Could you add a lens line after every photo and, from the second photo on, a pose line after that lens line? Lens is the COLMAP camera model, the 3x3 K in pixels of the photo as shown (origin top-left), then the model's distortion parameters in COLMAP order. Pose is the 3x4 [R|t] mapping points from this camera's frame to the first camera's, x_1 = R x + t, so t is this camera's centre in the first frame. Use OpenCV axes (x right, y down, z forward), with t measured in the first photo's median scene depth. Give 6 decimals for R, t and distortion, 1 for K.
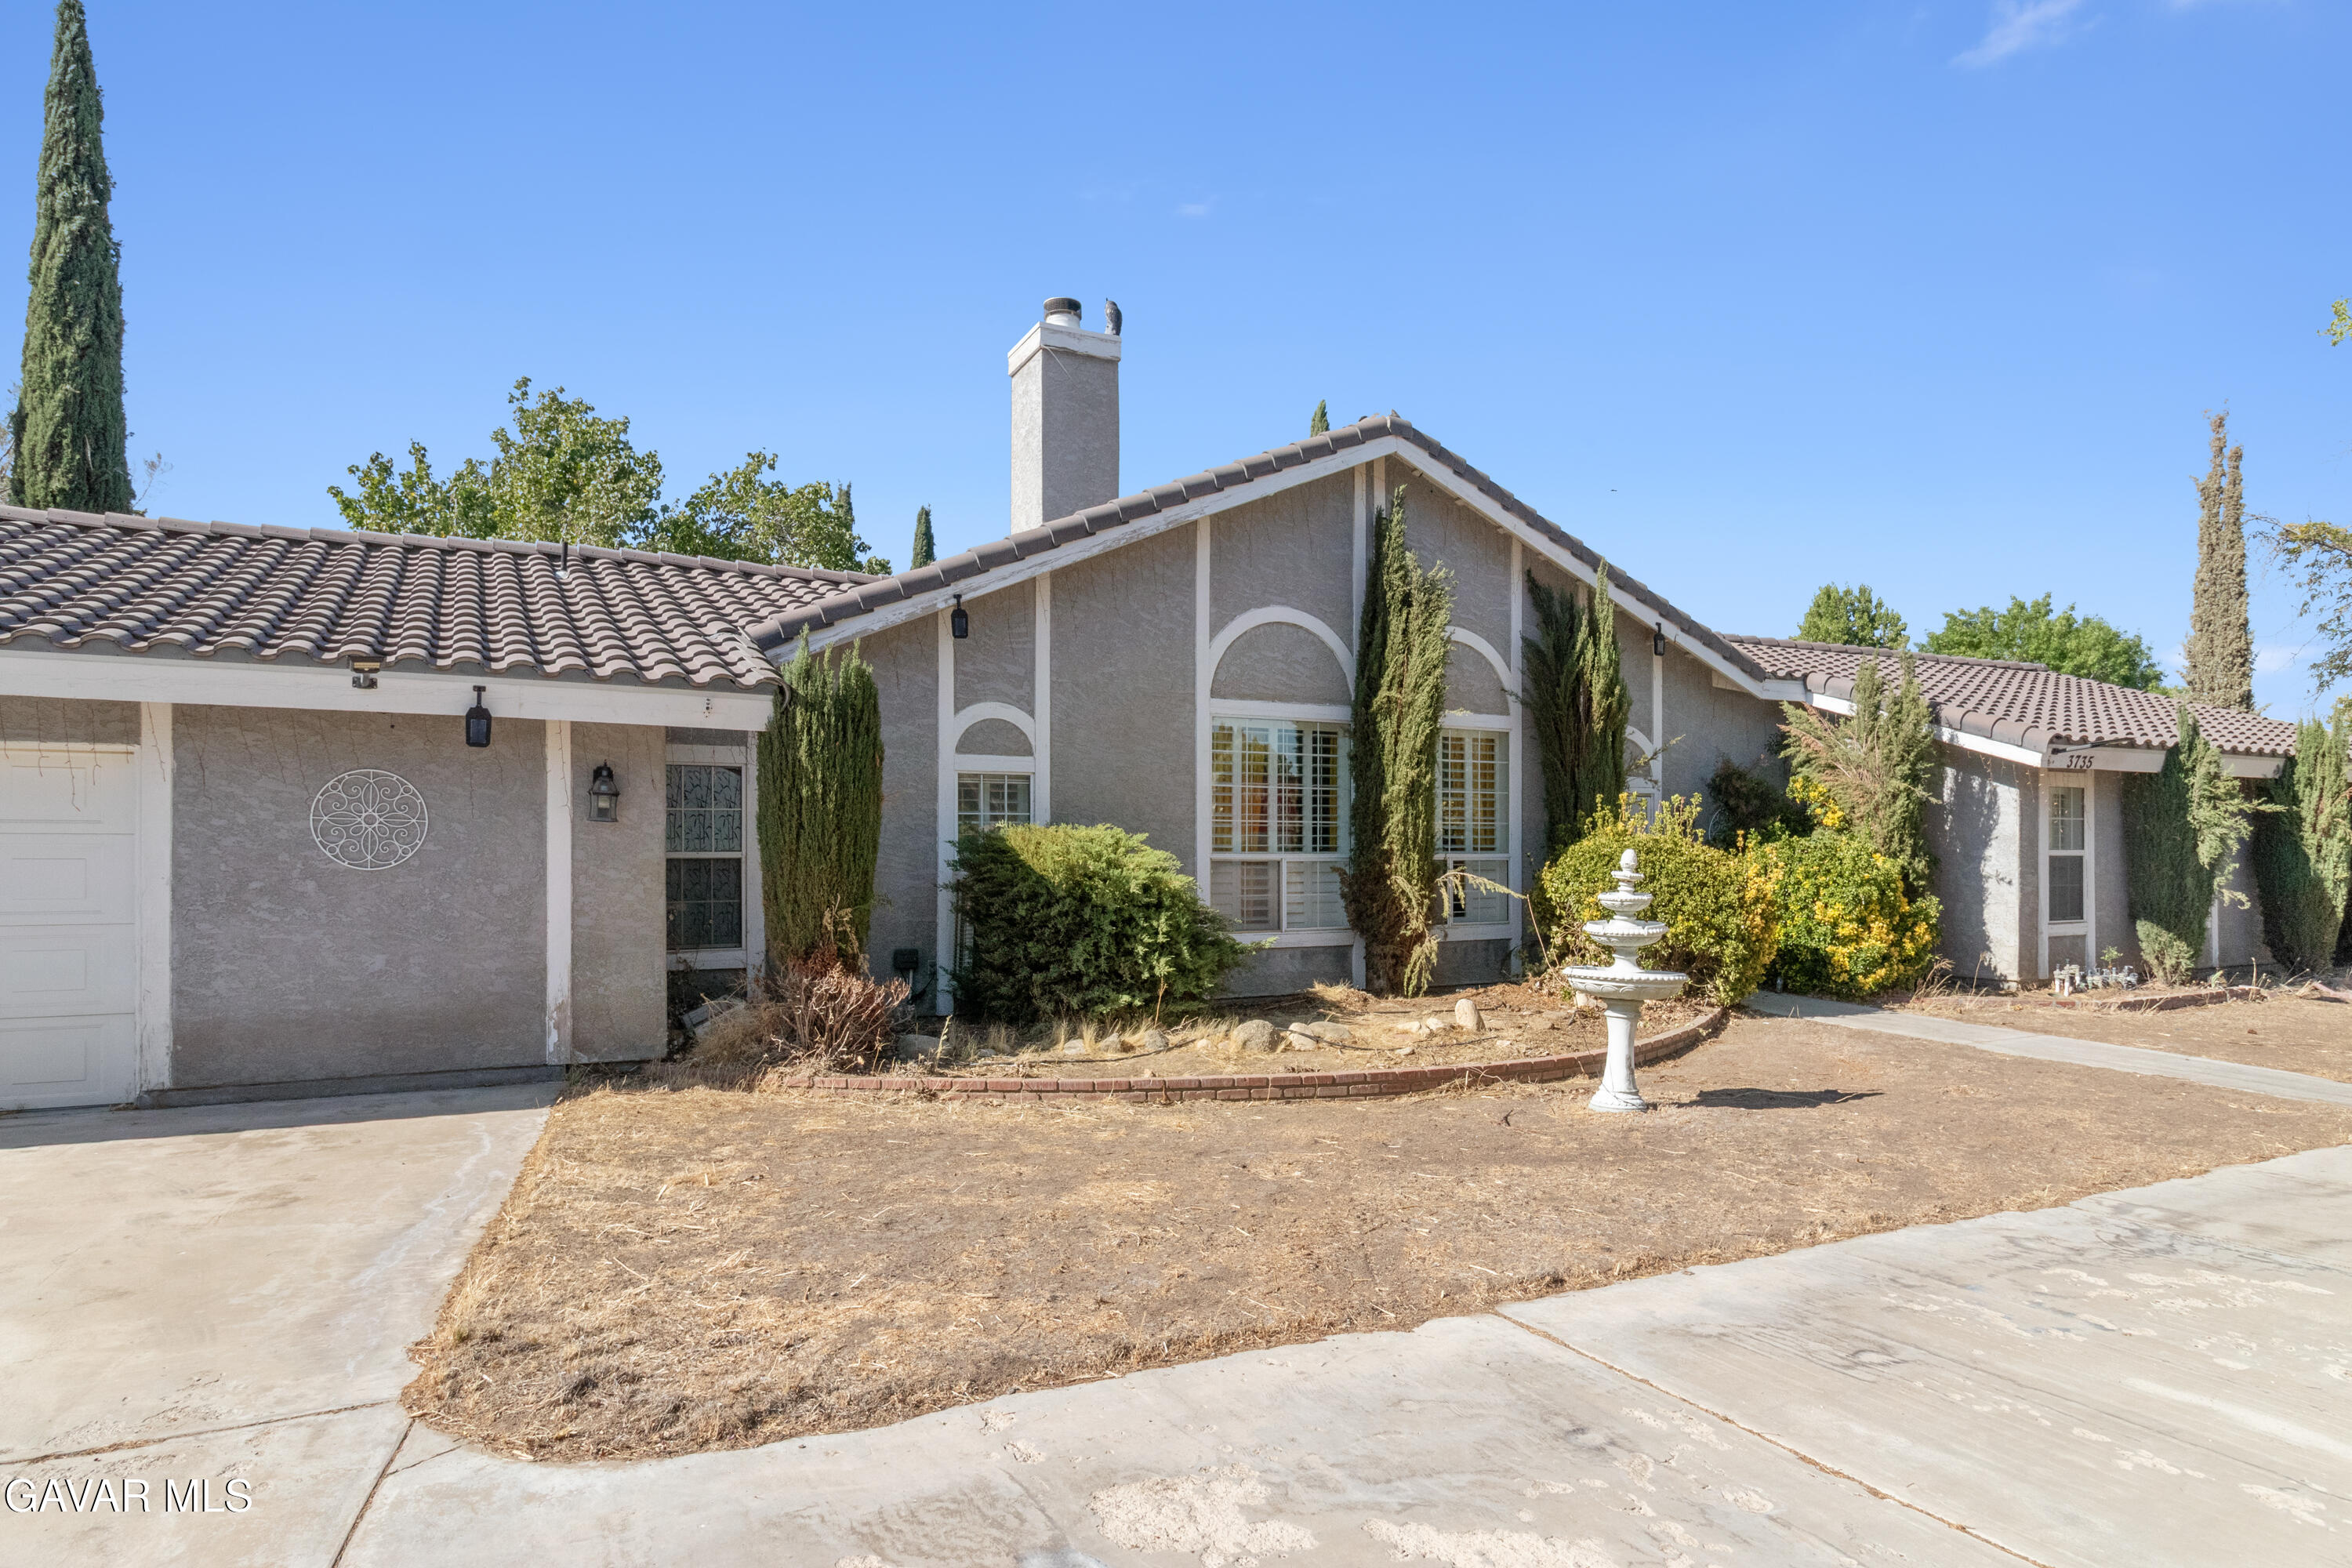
lens RADIAL K [[1454.5, 0, 1177.8], [0, 1454.5, 797.1], [0, 0, 1]] dist [-0.002254, -0.000204]
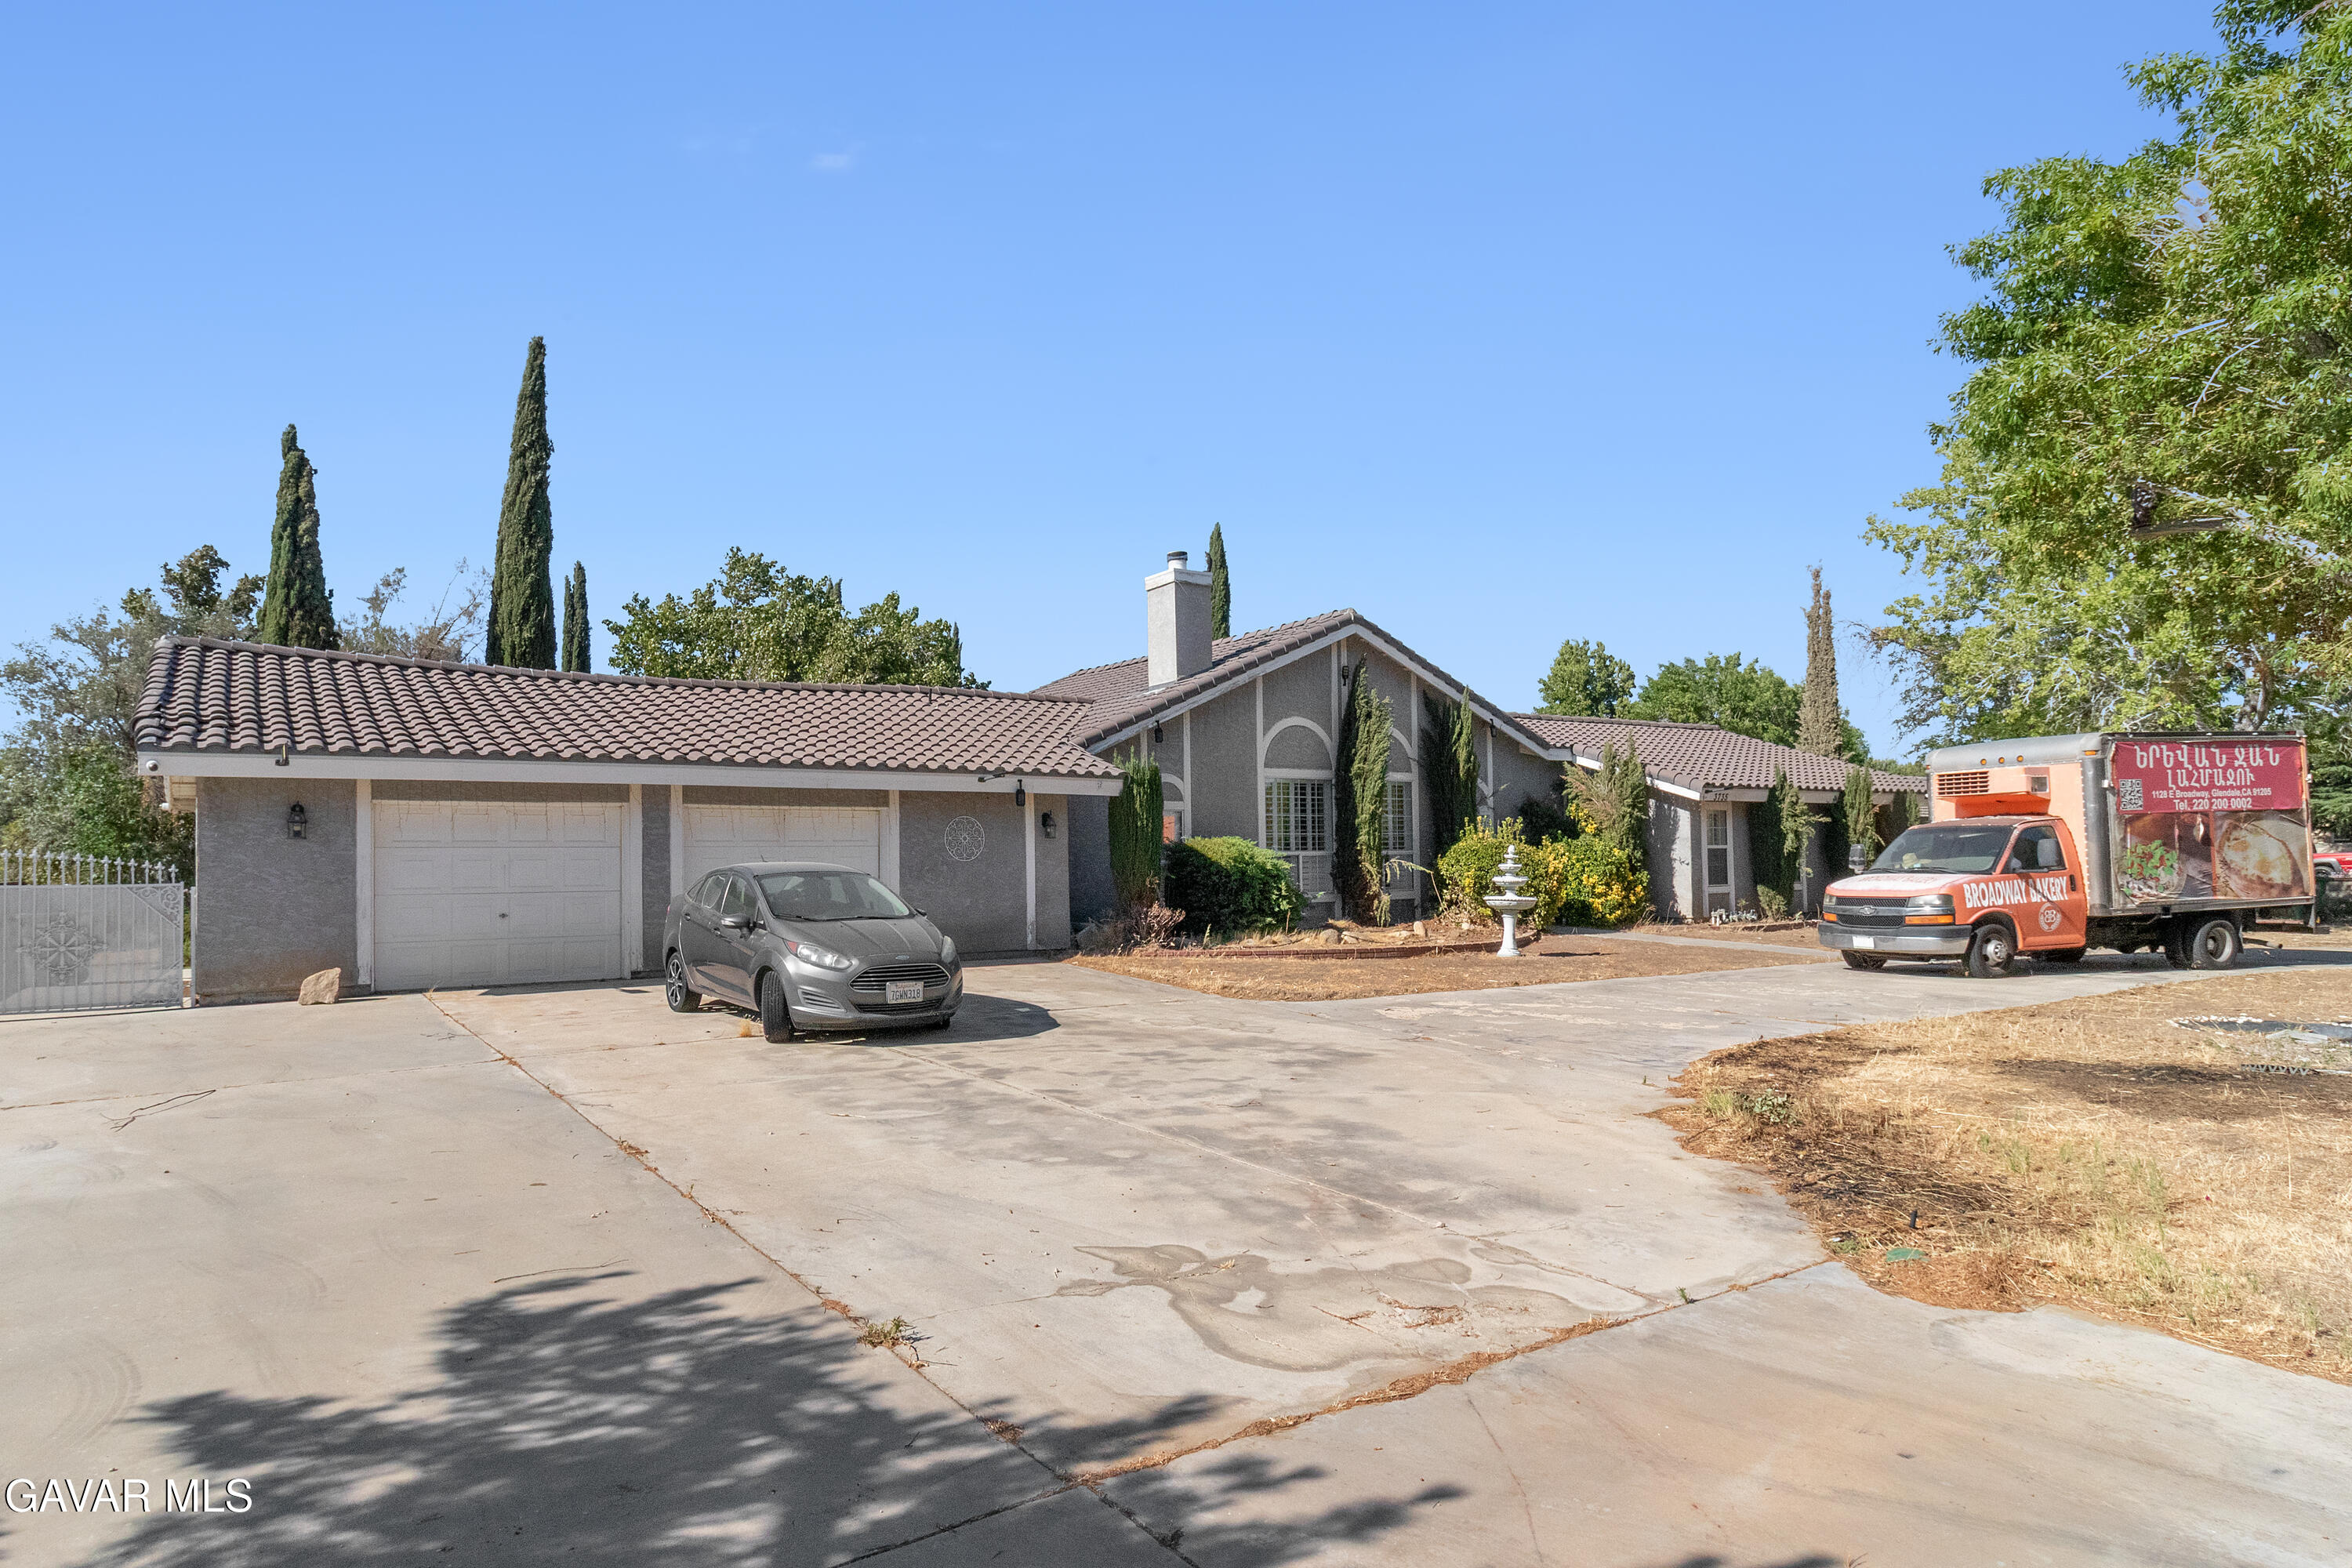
lens RADIAL K [[1102.4, 0, 1176.0], [0, 1102.4, 784.0], [0, 0, 1]] dist [0.001846, -0.000014]
pose [[0.997487, -0.007531, 0.070448, -0.170765], [0.009460, 0.999588, -0.027084, -0.009574], [-0.070215, 0.027683, 0.997148, -0.355225]]
